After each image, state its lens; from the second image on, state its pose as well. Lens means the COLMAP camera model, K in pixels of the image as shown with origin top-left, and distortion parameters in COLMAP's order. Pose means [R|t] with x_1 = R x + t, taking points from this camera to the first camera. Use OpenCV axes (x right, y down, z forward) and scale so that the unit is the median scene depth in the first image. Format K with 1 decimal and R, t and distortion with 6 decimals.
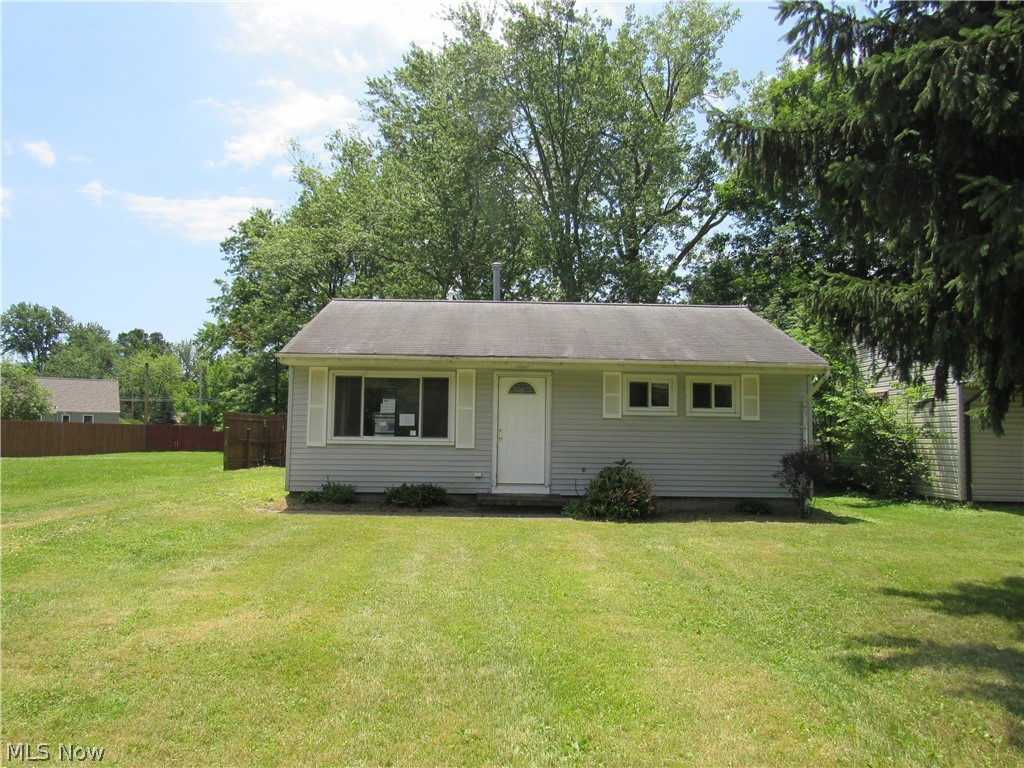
lens RADIAL K [[737.6, 0, 510.3], [0, 737.6, 392.8], [0, 0, 1]] dist [-0.036344, 0.025612]
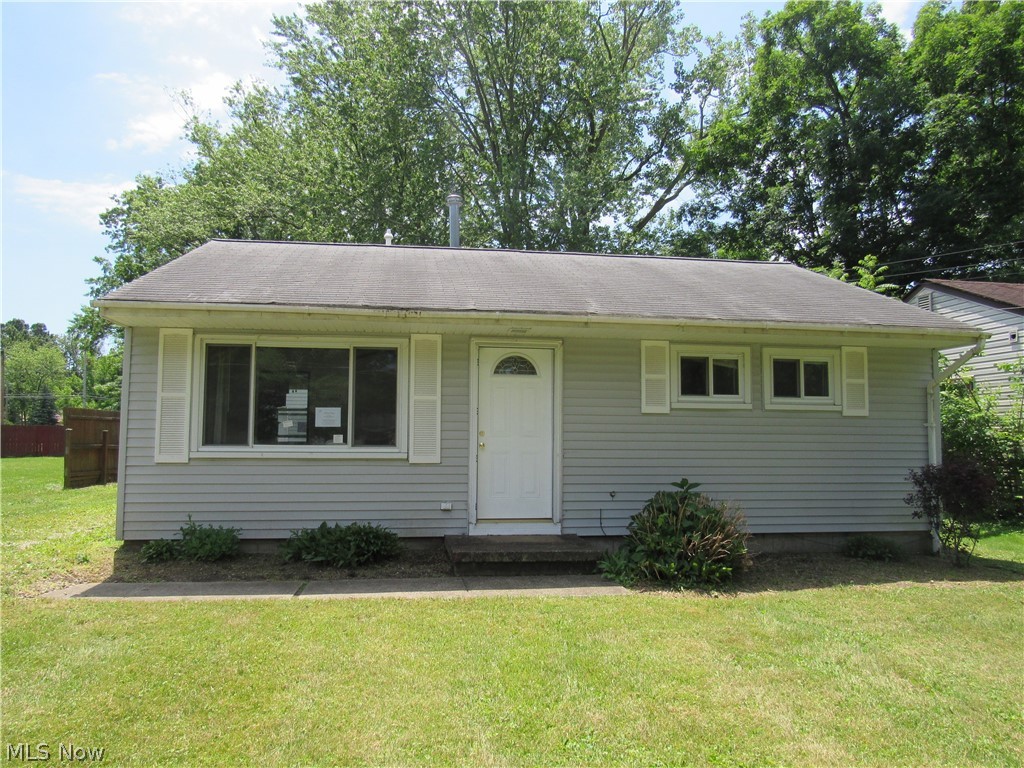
lens RADIAL K [[737.6, 0, 510.3], [0, 737.6, 392.8], [0, 0, 1]] dist [-0.036344, 0.025612]
pose [[0.993338, -0.000521, 0.115236, -0.060304], [0.000136, 0.999994, 0.003350, 0.014532], [-0.115237, -0.003312, 0.993332, 0.377671]]
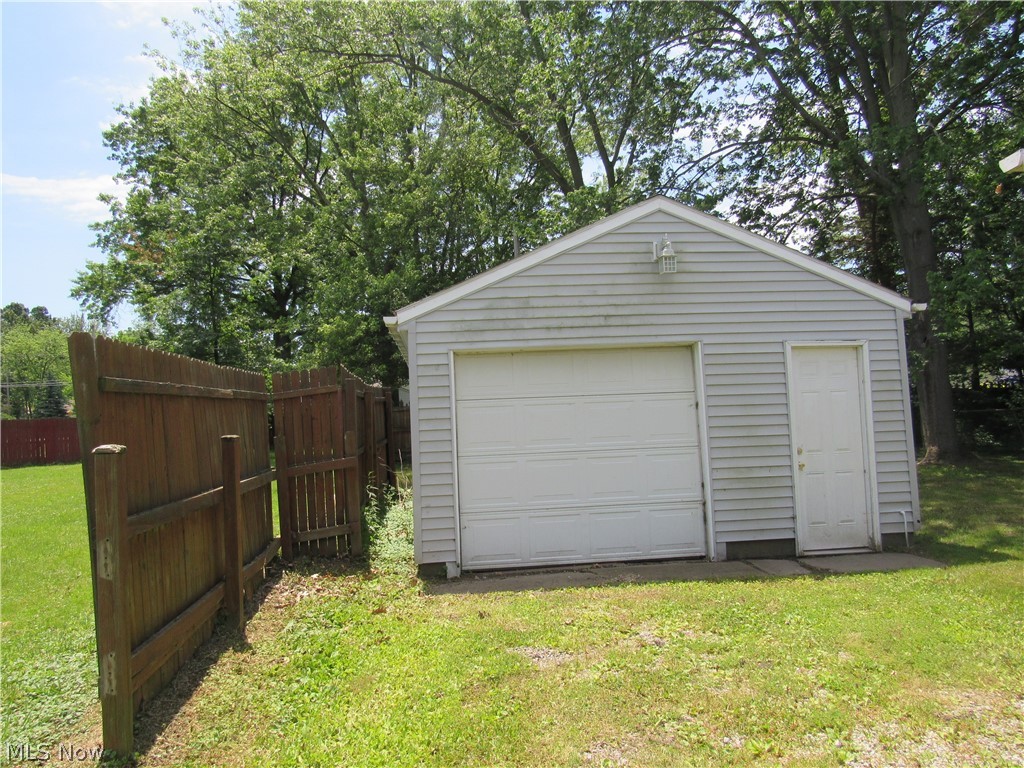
lens RADIAL K [[737.6, 0, 510.3], [0, 737.6, 392.8], [0, 0, 1]] dist [-0.036344, 0.025612]
pose [[0.993107, -0.050184, 0.105921, -0.514719], [0.045761, 0.997992, 0.043783, 0.054568], [-0.107906, -0.038634, 0.993410, 1.358552]]
